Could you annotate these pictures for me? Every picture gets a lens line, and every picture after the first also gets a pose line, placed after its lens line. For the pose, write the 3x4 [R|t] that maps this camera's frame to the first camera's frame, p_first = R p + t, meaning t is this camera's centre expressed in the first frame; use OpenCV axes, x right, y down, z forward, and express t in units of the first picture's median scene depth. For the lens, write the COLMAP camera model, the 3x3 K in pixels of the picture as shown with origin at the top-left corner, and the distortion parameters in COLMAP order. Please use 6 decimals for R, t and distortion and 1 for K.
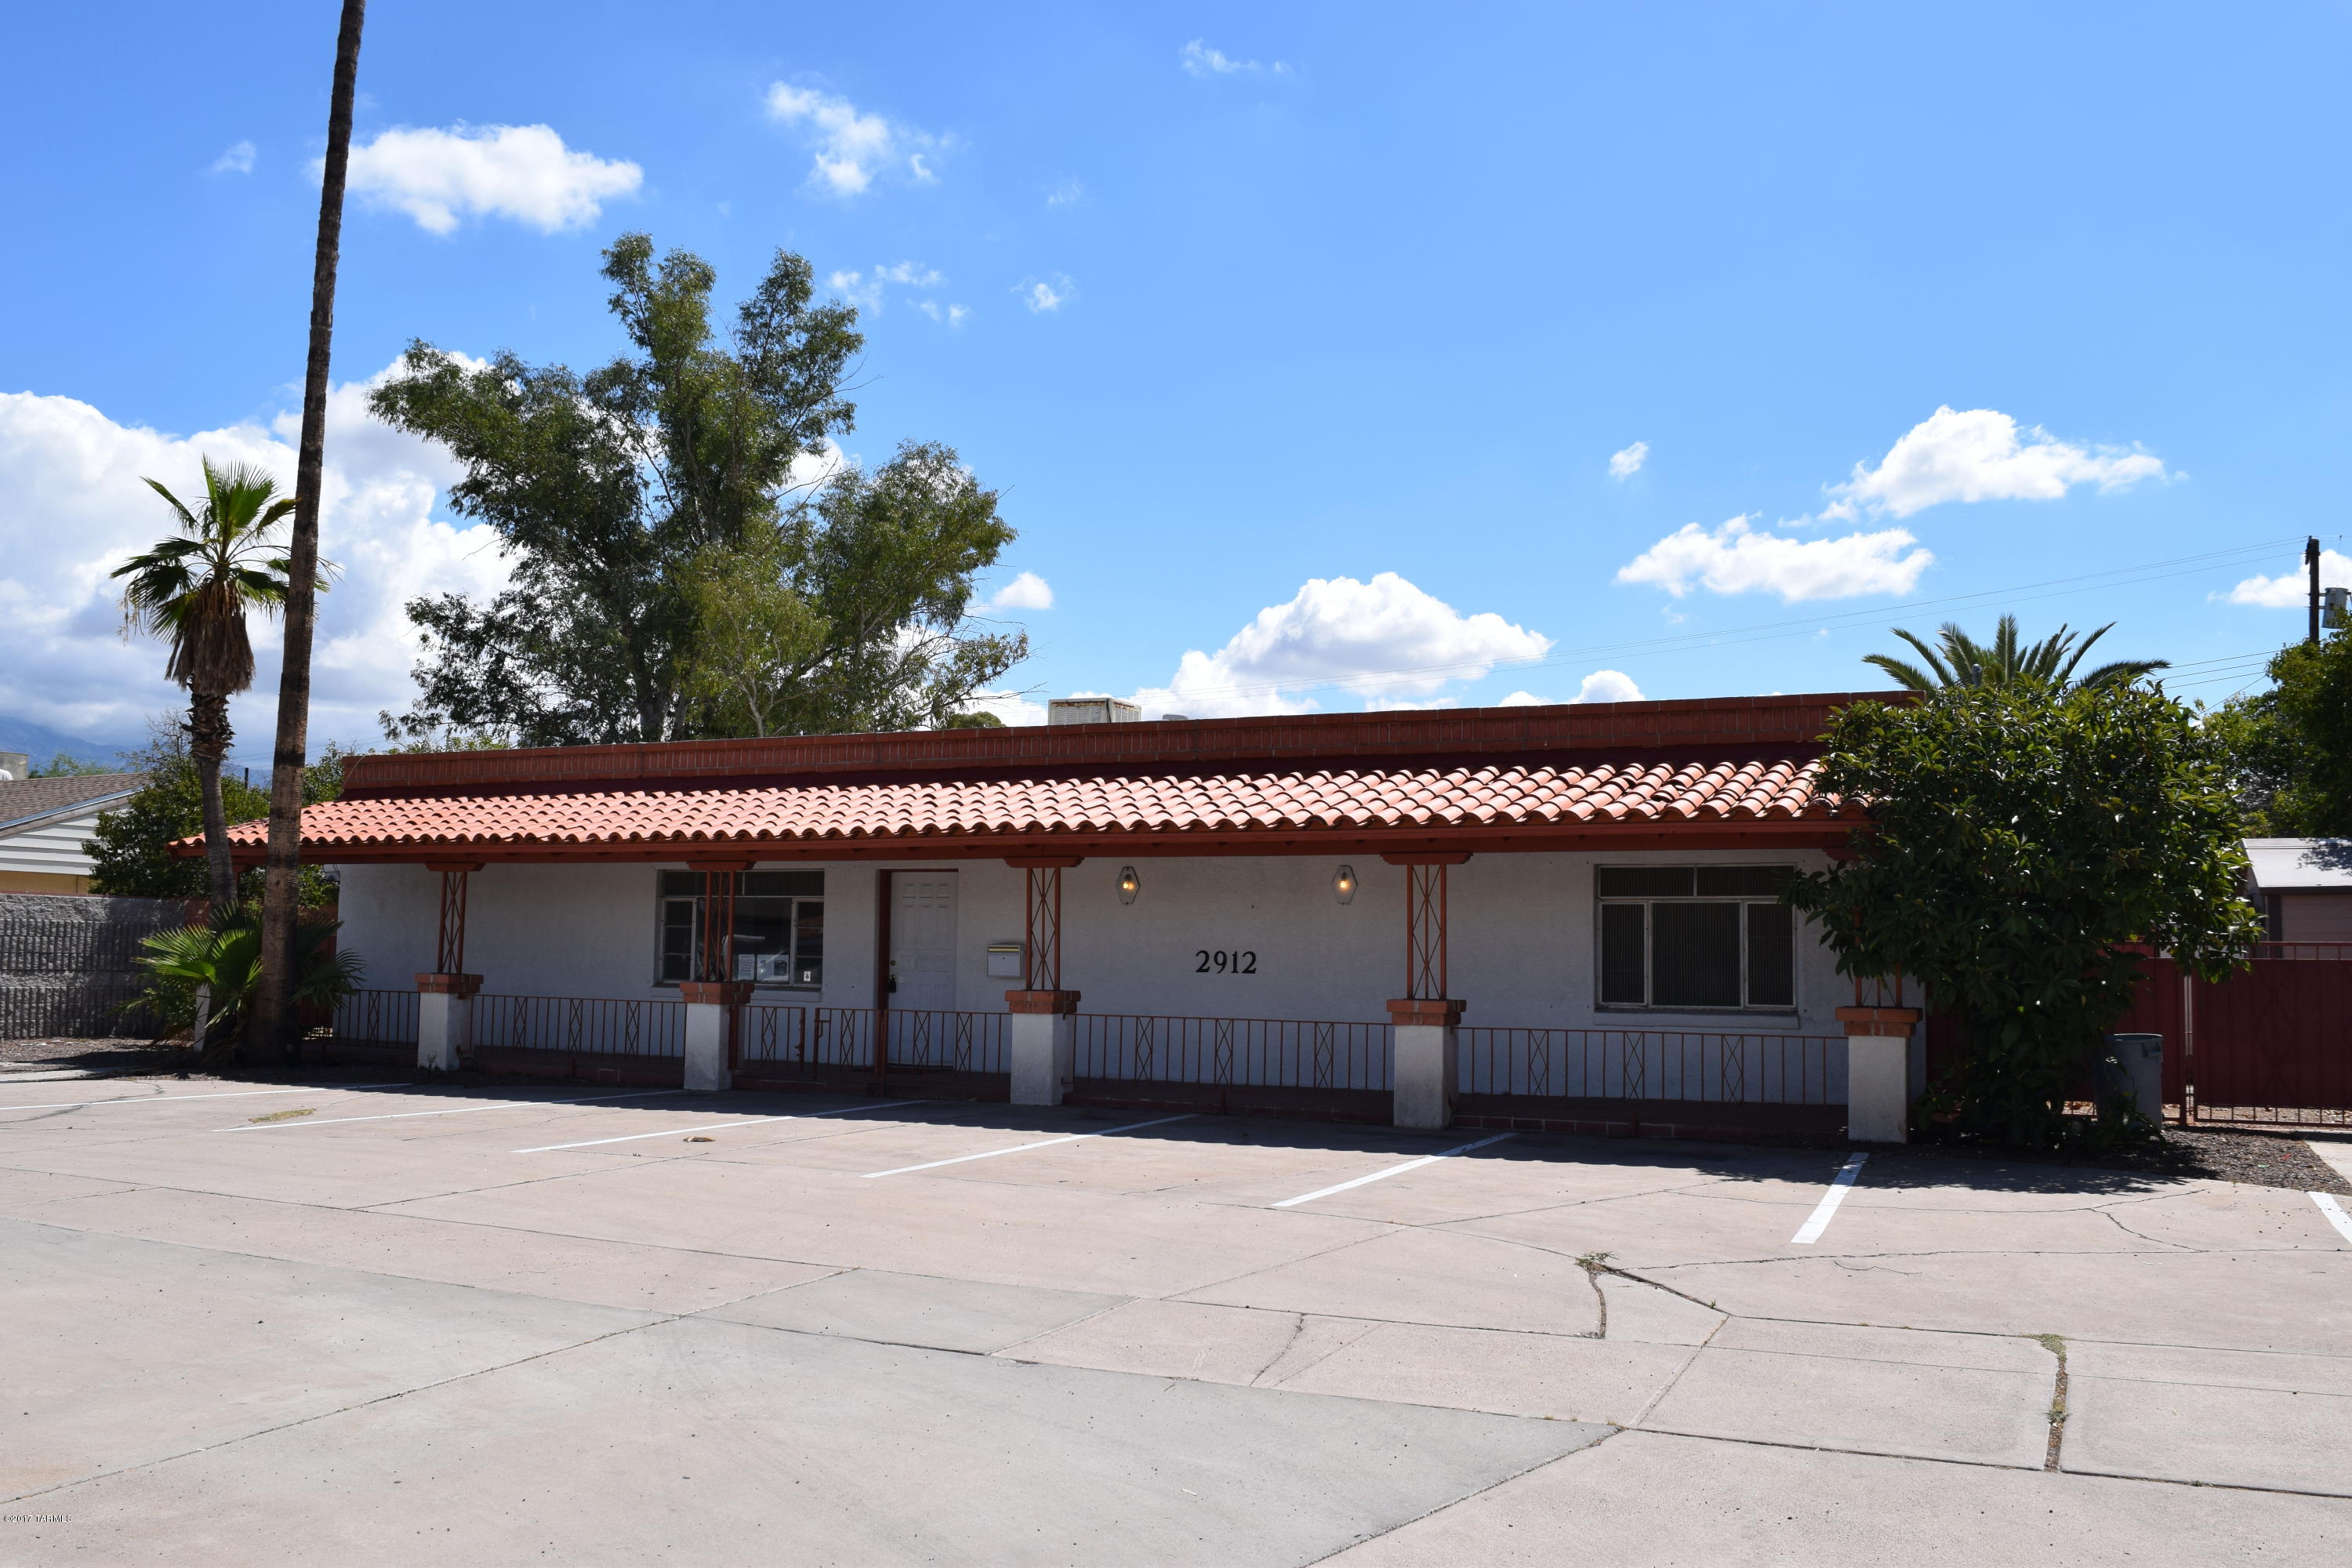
lens RADIAL K [[1945.3, 0, 1176.0], [0, 1945.3, 784.0], [0, 0, 1]] dist [-0.095592, 0.008944]
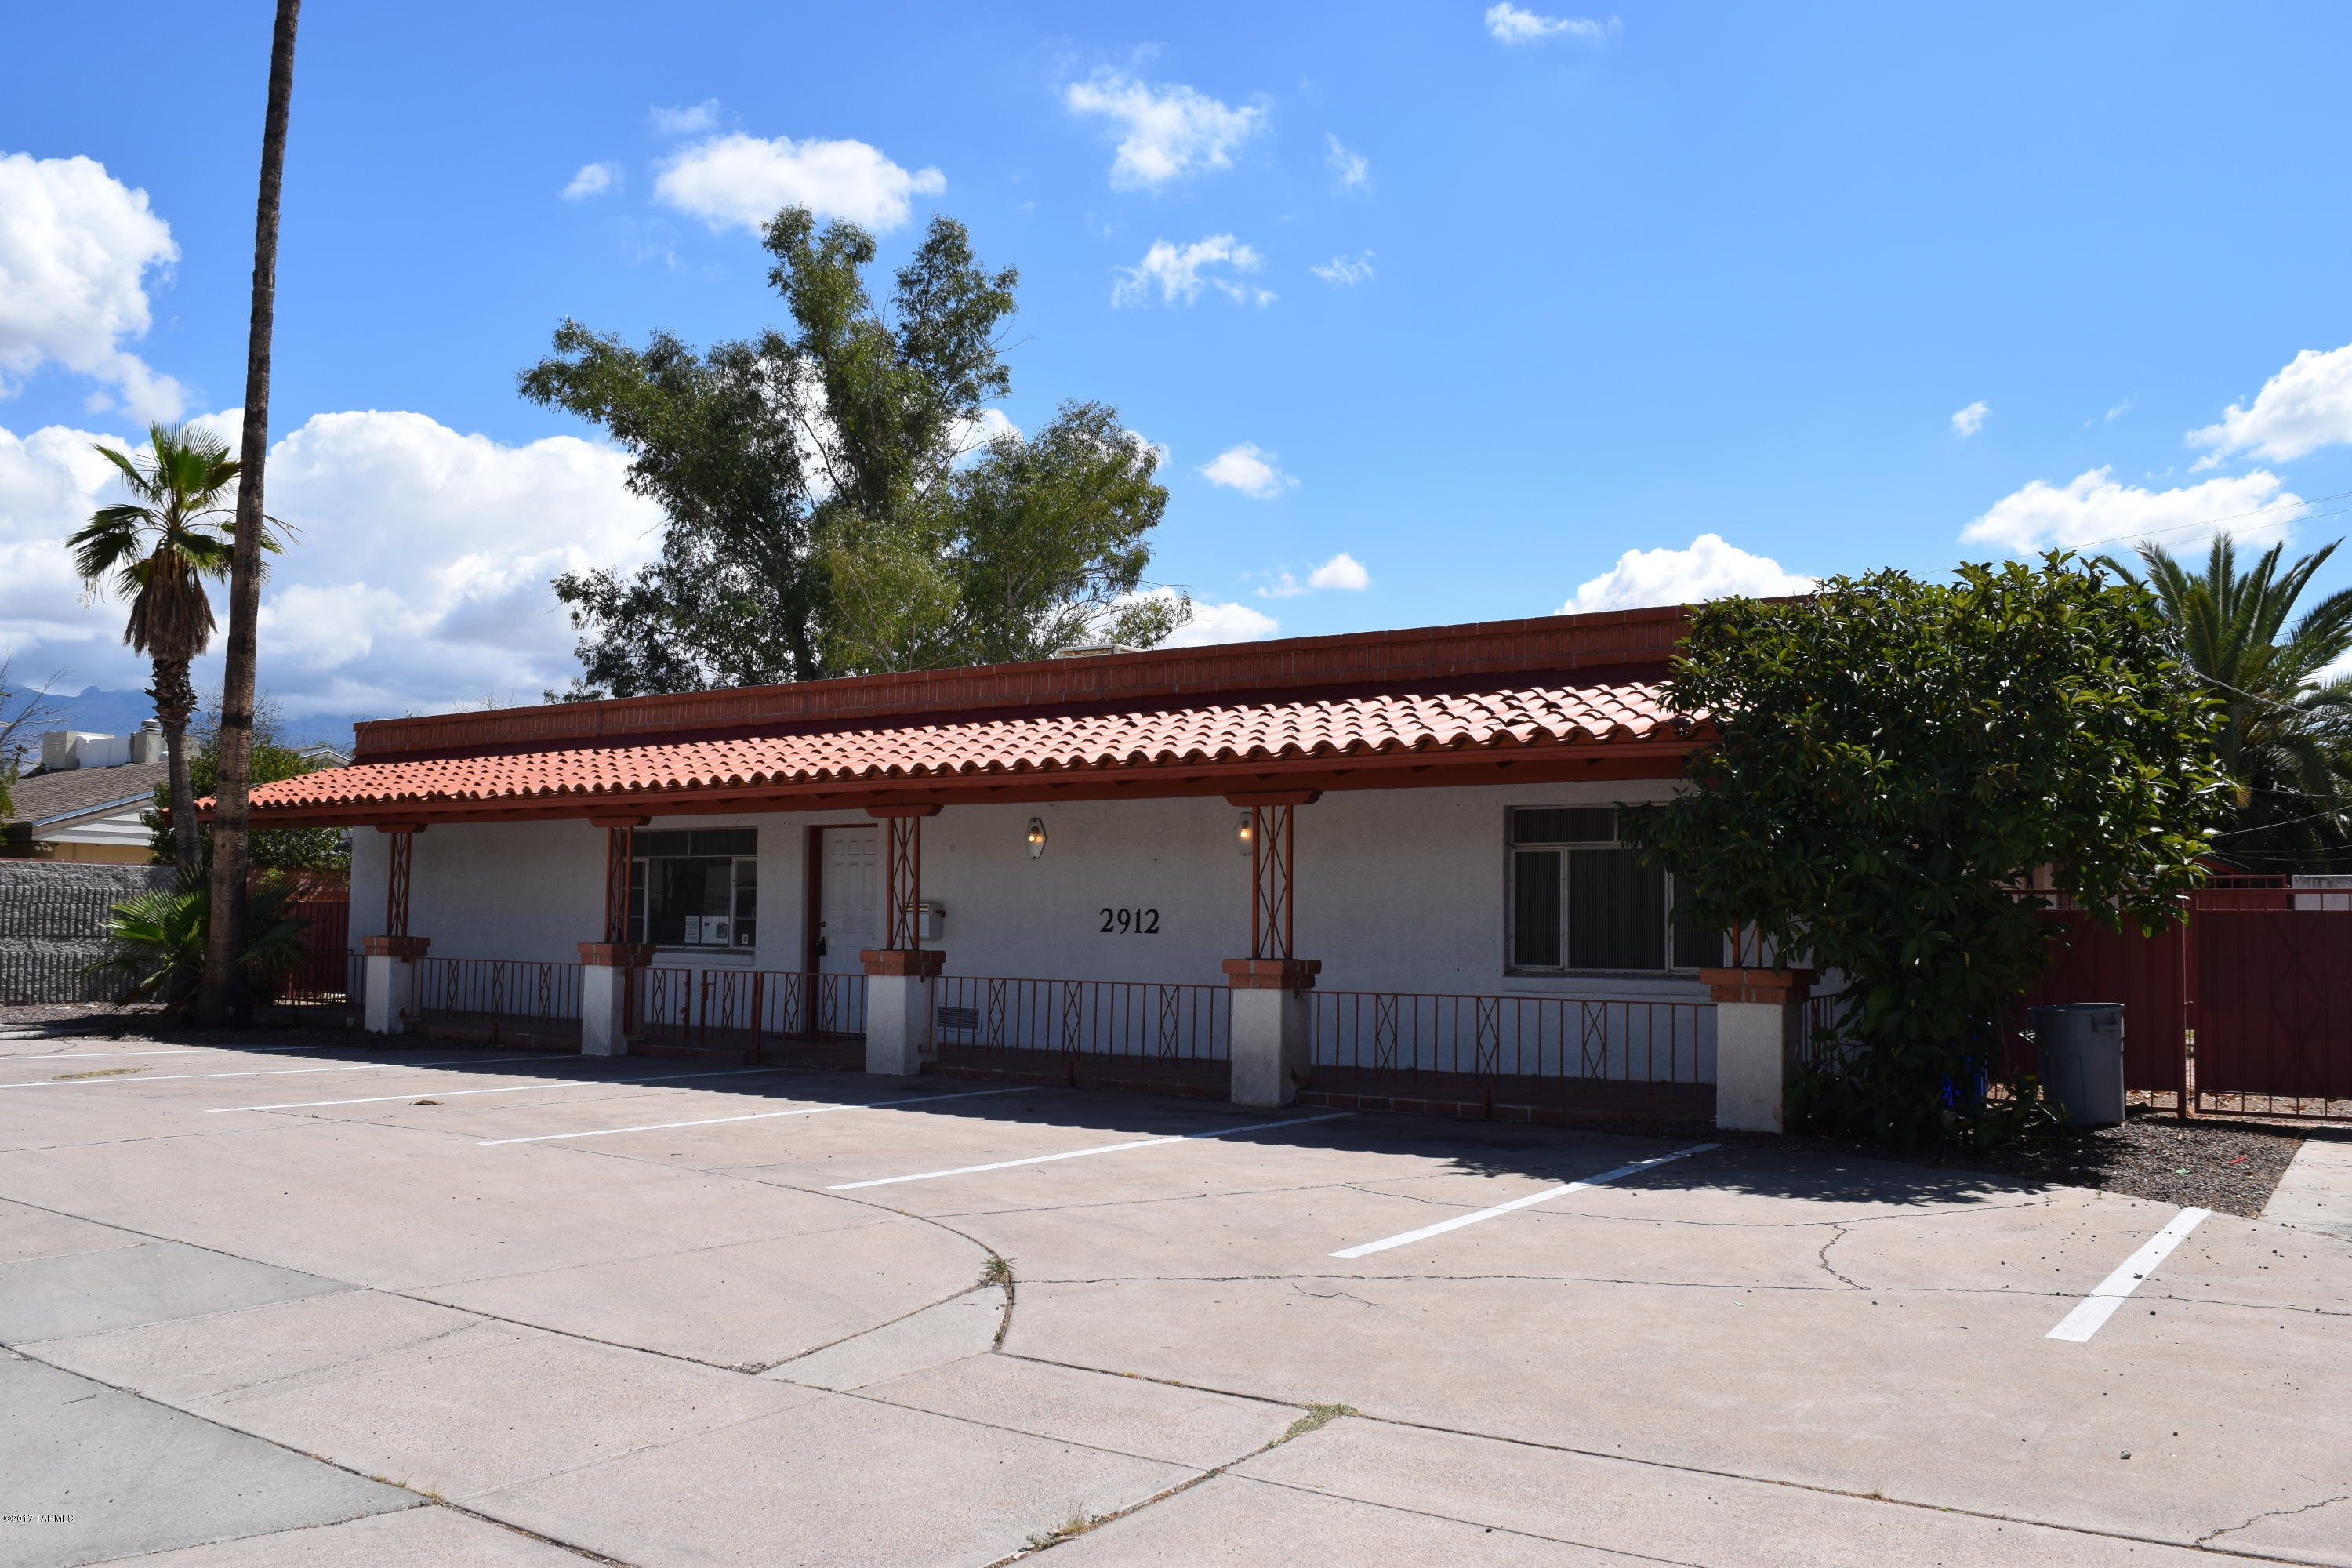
lens RADIAL K [[1945.3, 0, 1176.0], [0, 1945.3, 784.0], [0, 0, 1]] dist [-0.095592, 0.008944]
pose [[0.984988, -0.014253, -0.172033, 0.186536], [0.015967, 0.999836, 0.008584, 0.018497], [0.171883, -0.011202, 0.985054, 0.100303]]
